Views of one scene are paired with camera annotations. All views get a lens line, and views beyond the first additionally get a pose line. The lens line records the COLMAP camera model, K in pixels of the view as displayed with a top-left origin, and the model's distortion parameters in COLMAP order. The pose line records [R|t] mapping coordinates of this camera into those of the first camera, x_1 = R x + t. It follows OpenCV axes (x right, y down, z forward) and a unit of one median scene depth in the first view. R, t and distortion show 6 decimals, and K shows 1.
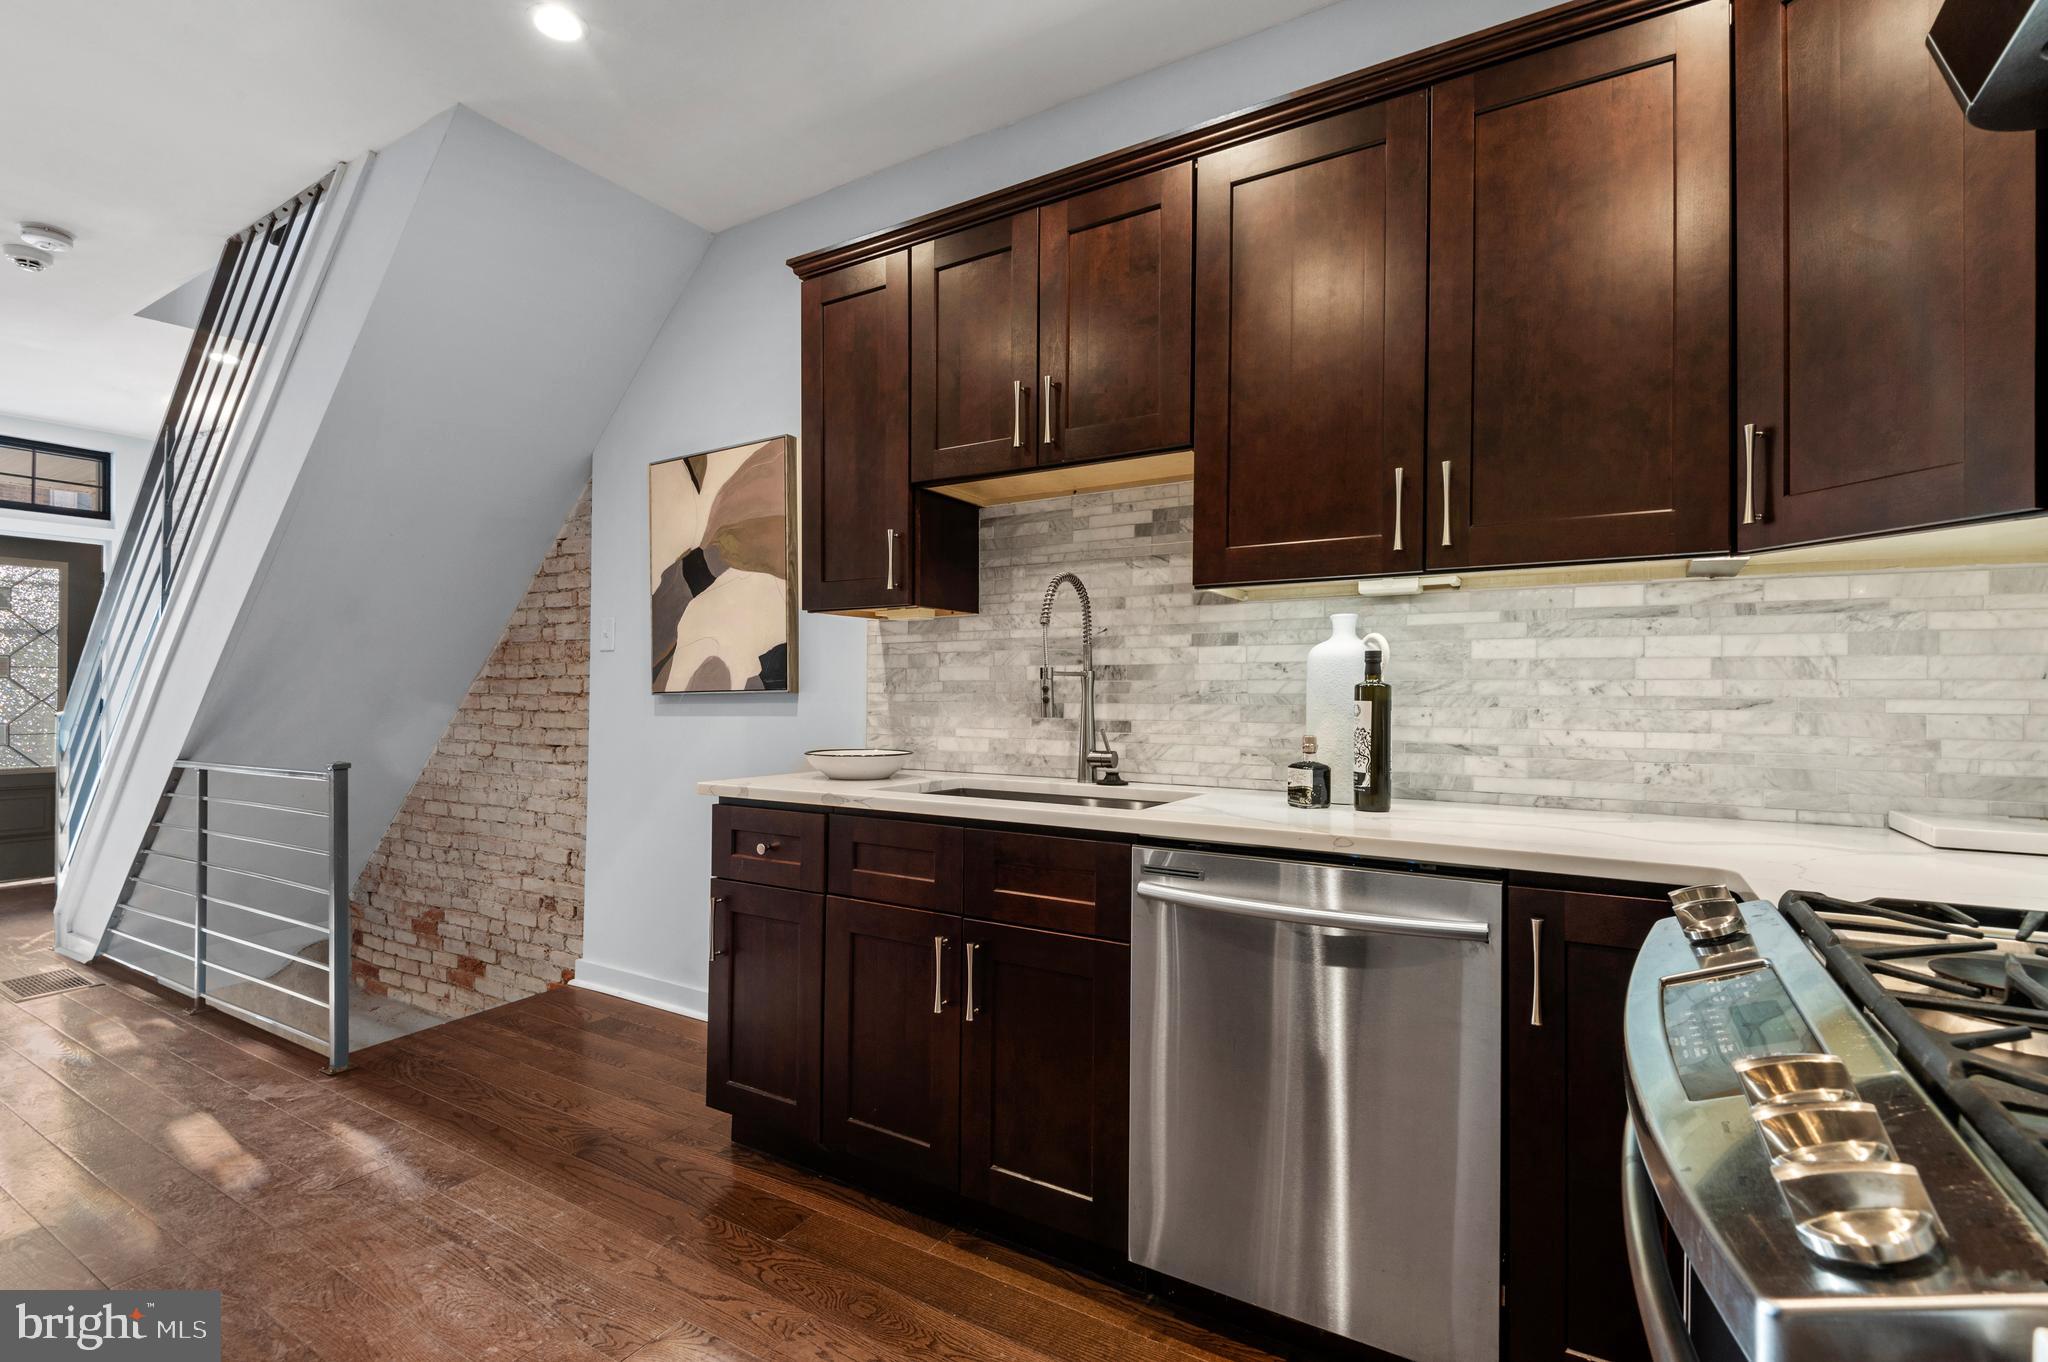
lens RADIAL K [[945.7, 0, 1033.7], [0, 945.7, 690.7], [0, 0, 1]] dist [0.012098, -0.004084]
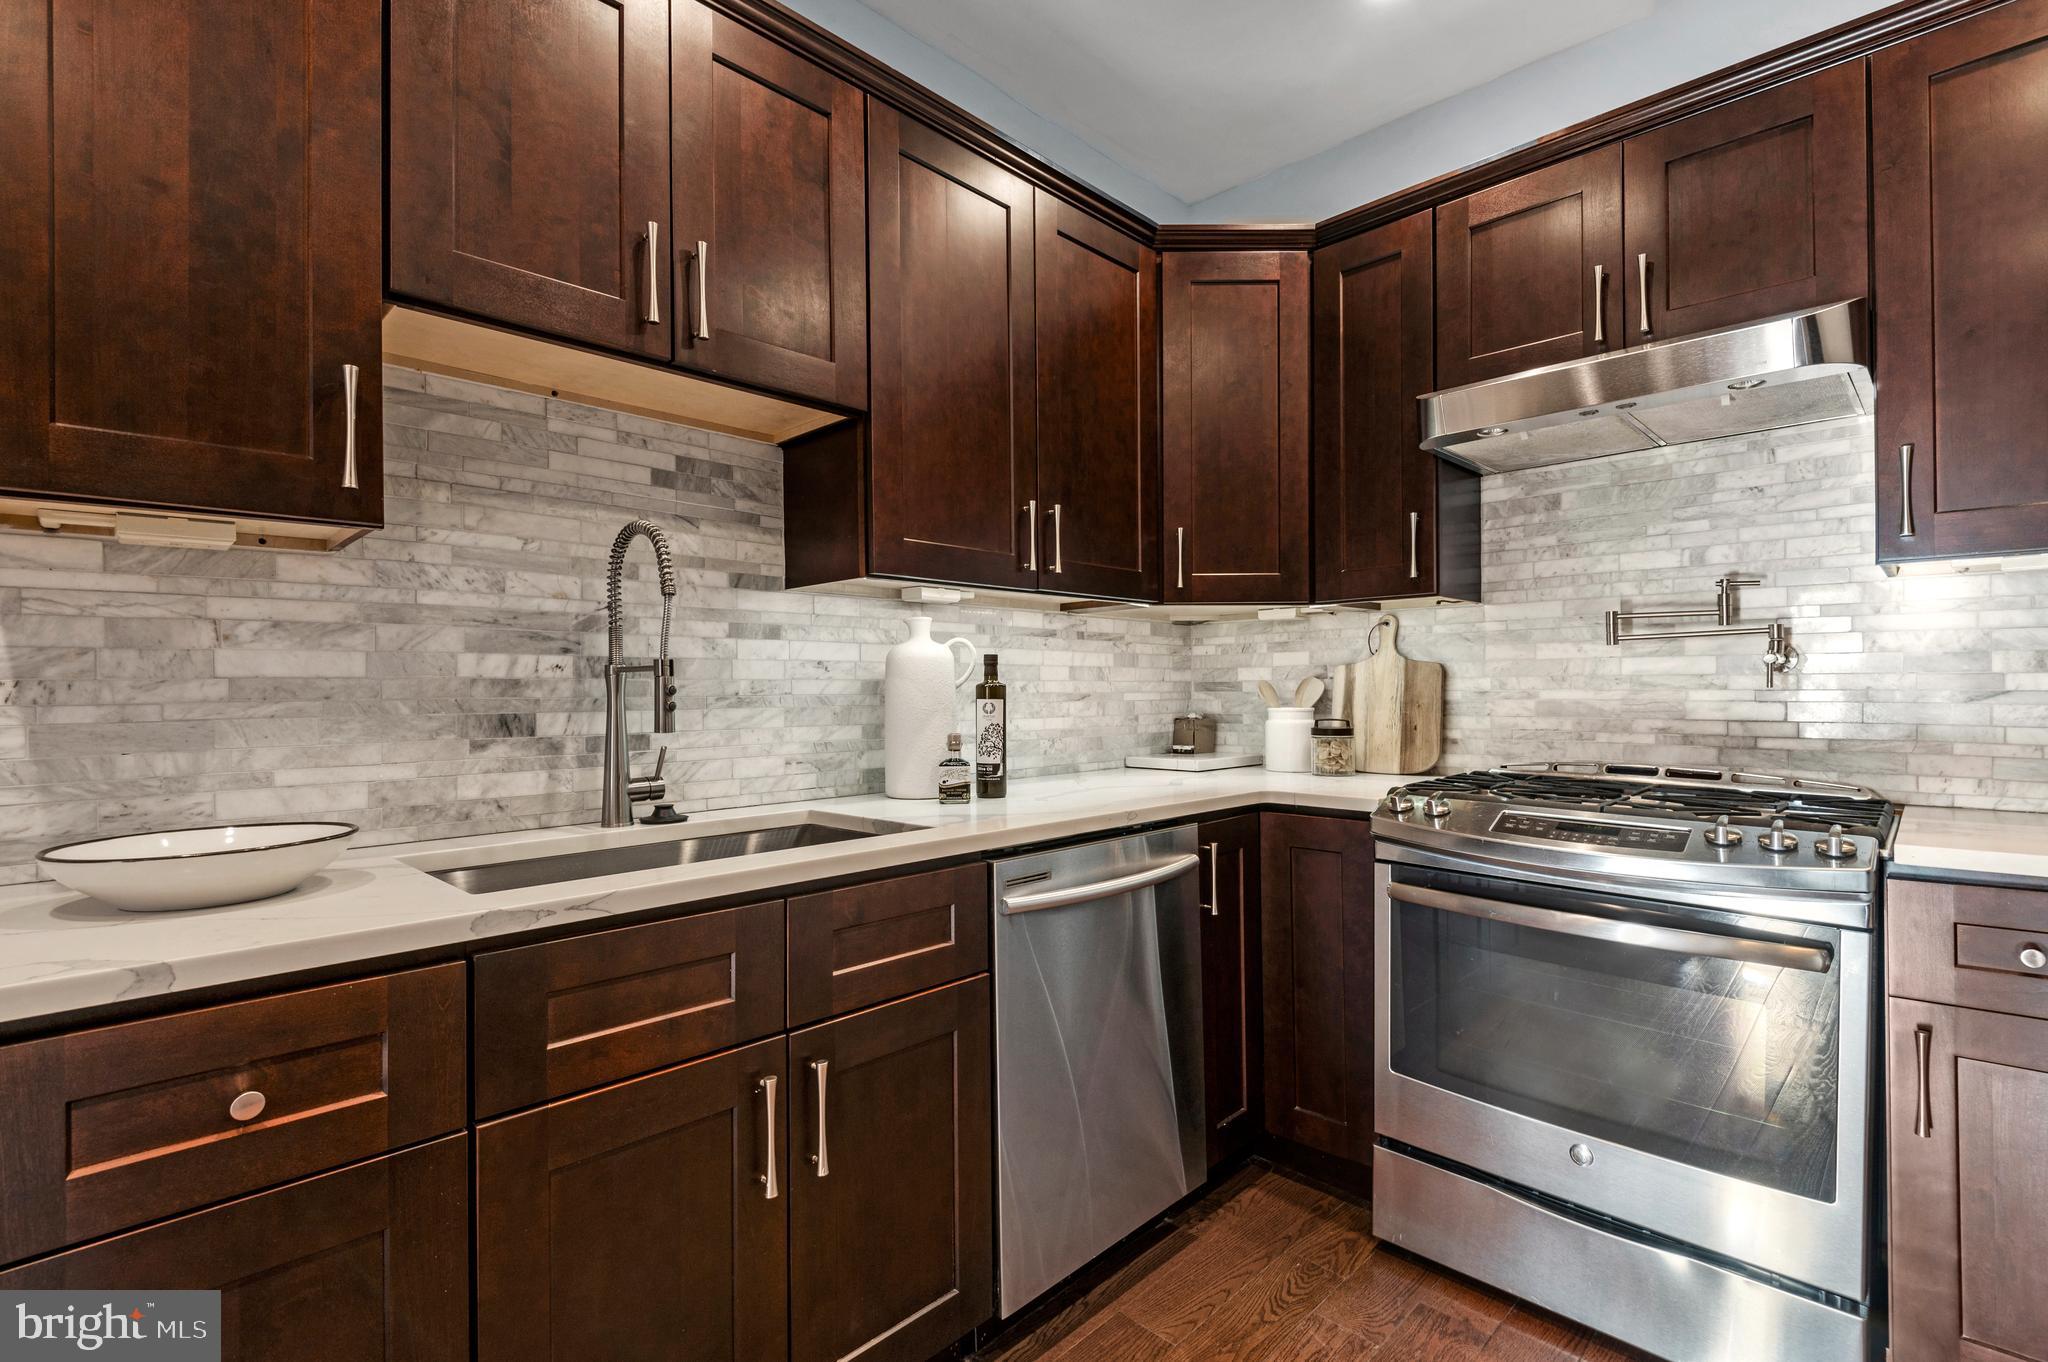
lens RADIAL K [[945.7, 0, 1031.6], [0, 945.7, 687.7], [0, 0, 1]] dist [0.012098, -0.004084]
pose [[0.203857, -0.003919, 0.978993, -0.563267], [0.006268, 0.999977, 0.002698, -0.004179], [-0.978981, 0.005586, 0.203877, 0.563787]]
